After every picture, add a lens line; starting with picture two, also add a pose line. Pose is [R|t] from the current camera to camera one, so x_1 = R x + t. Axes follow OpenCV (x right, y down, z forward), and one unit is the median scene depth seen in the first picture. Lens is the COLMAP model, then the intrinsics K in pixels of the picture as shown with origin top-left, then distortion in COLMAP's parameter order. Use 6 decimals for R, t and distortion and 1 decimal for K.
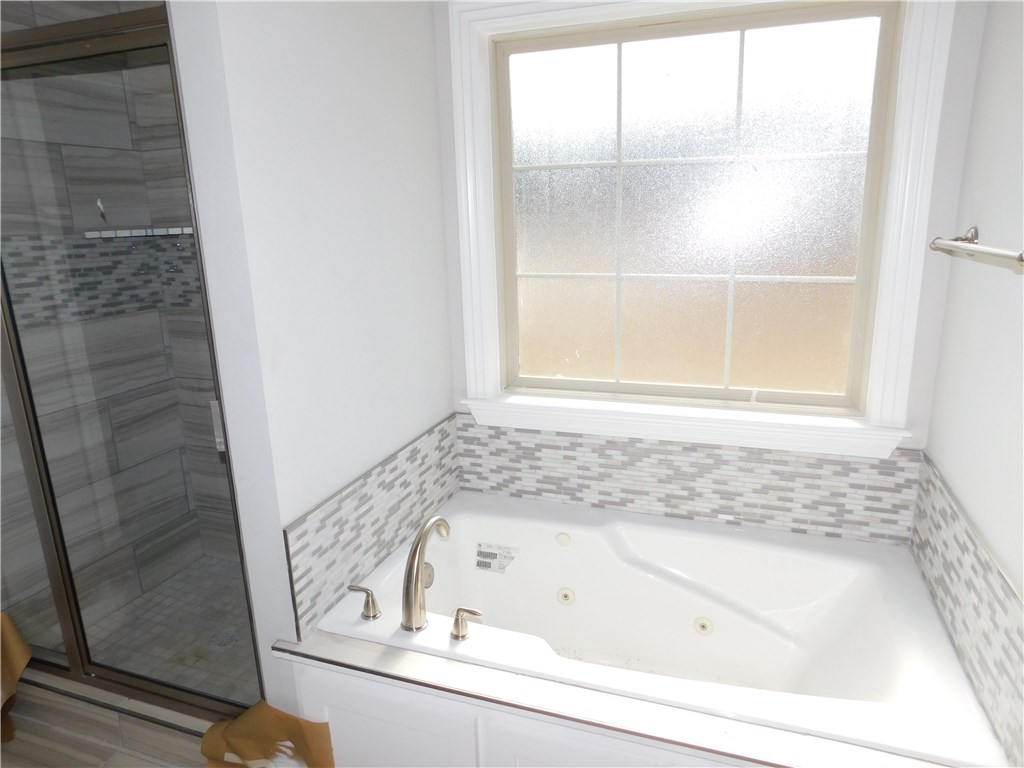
lens RADIAL K [[684.7, 0, 510.4], [0, 684.7, 385.0], [0, 0, 1]] dist [-0.008931, -0.001080]
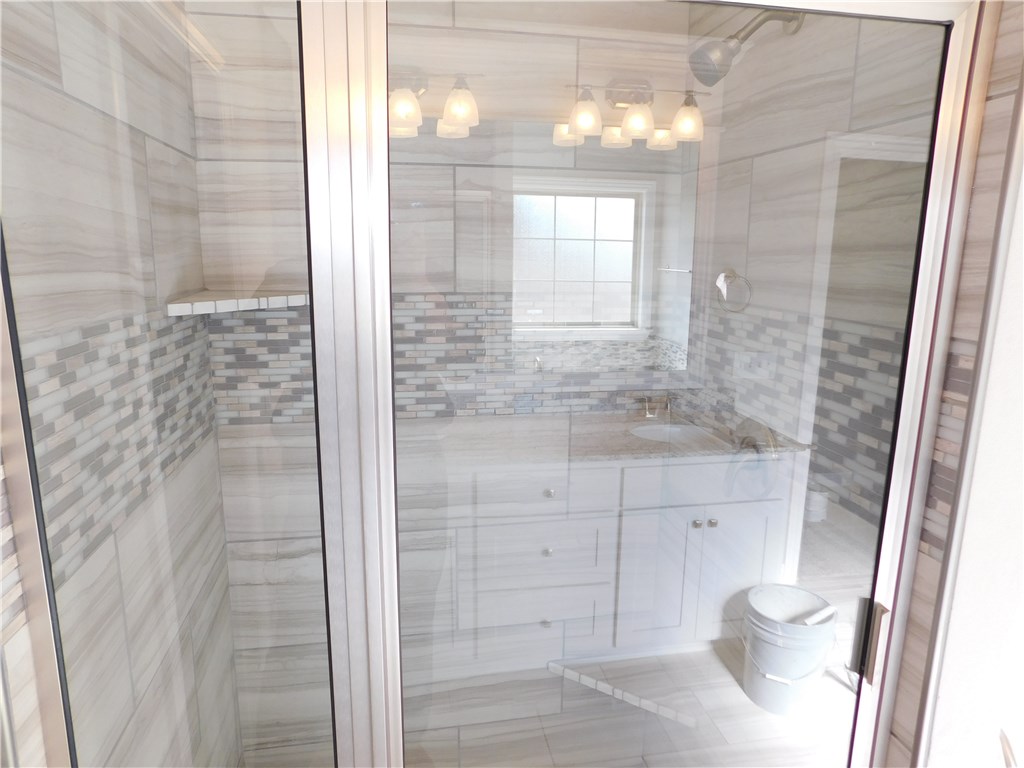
lens RADIAL K [[684.7, 0, 512.4], [0, 684.7, 387.0], [0, 0, 1]] dist [-0.008931, -0.001080]
pose [[0.867741, -0.060834, 0.493279, -0.588826], [0.086460, 0.995825, -0.029284, -0.112120], [-0.489438, 0.068060, 0.869378, 0.382983]]
